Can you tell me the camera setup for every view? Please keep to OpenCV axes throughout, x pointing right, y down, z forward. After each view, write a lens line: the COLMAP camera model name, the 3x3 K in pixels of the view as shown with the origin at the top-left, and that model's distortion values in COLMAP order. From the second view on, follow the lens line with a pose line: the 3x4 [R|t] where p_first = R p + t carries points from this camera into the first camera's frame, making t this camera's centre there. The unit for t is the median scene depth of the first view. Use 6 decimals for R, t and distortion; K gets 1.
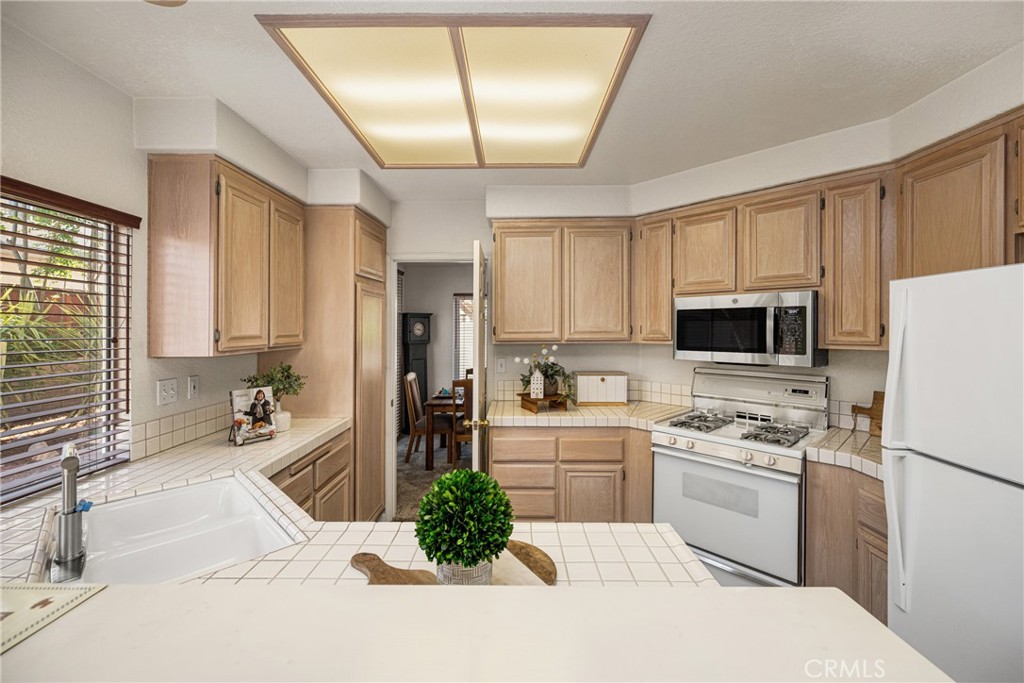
lens RADIAL K [[421.5, 0, 505.5], [0, 421.5, 325.7], [0, 0, 1]] dist [-0.002427, -0.000388]
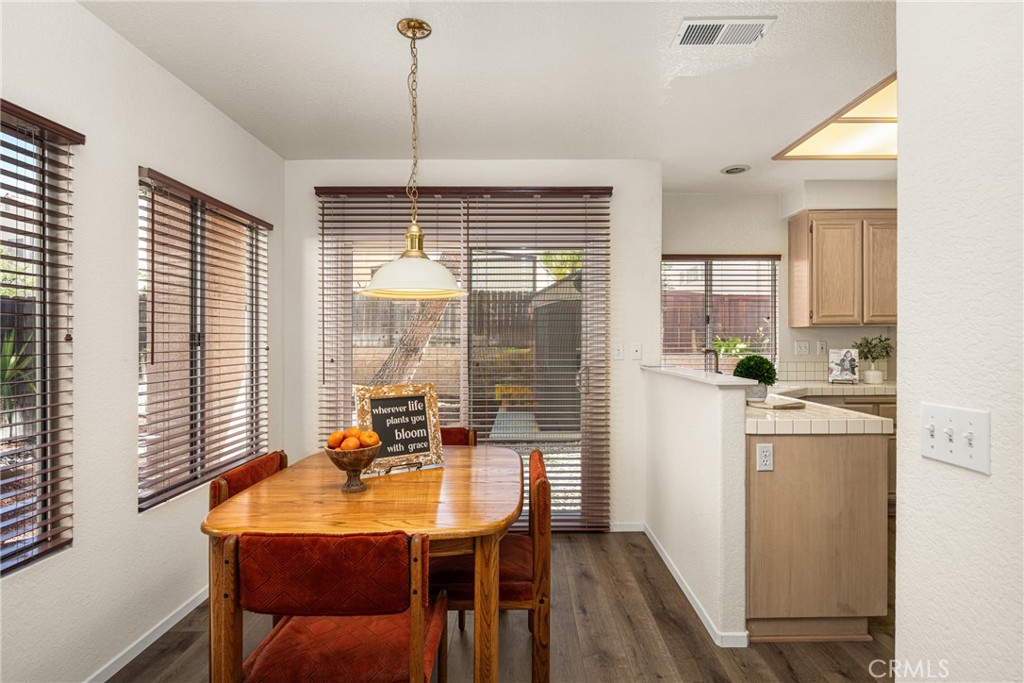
lens RADIAL K [[529.9, 0, 516.8], [0, 529.9, 345.6], [0, 0, 1]] dist [-0.001501, -0.001241]
pose [[0.003064, 0.011763, -0.999926, 1.271107], [0.009076, 0.999889, 0.011791, 0.098549], [0.999954, -0.009112, 0.002957, -0.185775]]
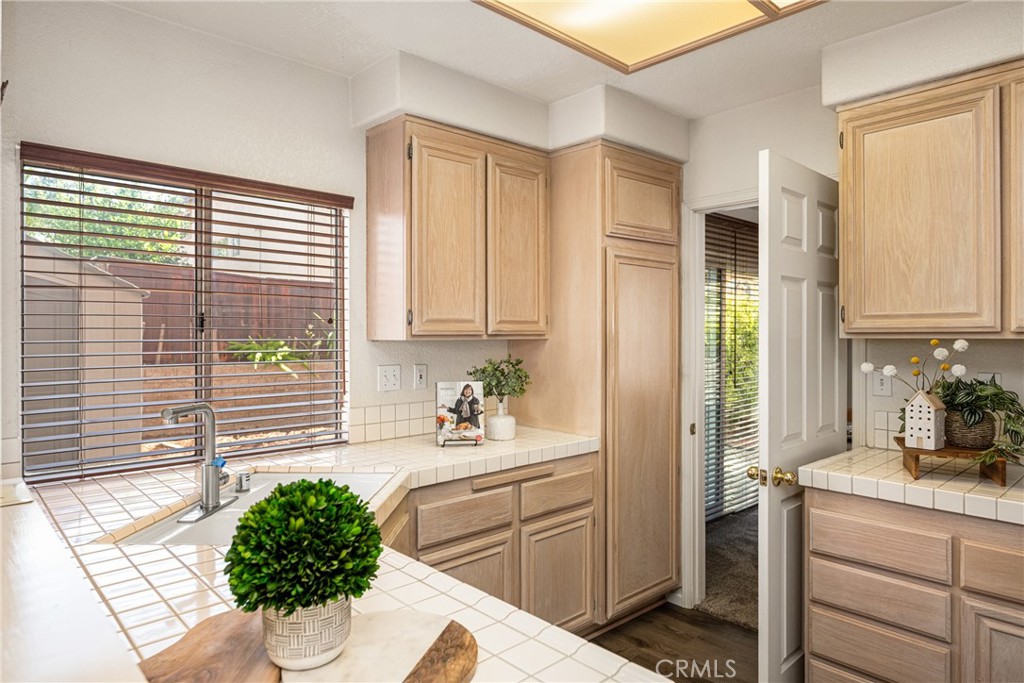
lens RADIAL K [[607.4, 0, 518.3], [0, 607.4, 332.6], [0, 0, 1]] dist [-0.003036, -0.001433]
pose [[0.694476, 0.001307, -0.719515, 0.339828], [0.002760, 0.999986, 0.004481, 0.043923], [0.719511, -0.005098, 0.694463, 0.232678]]
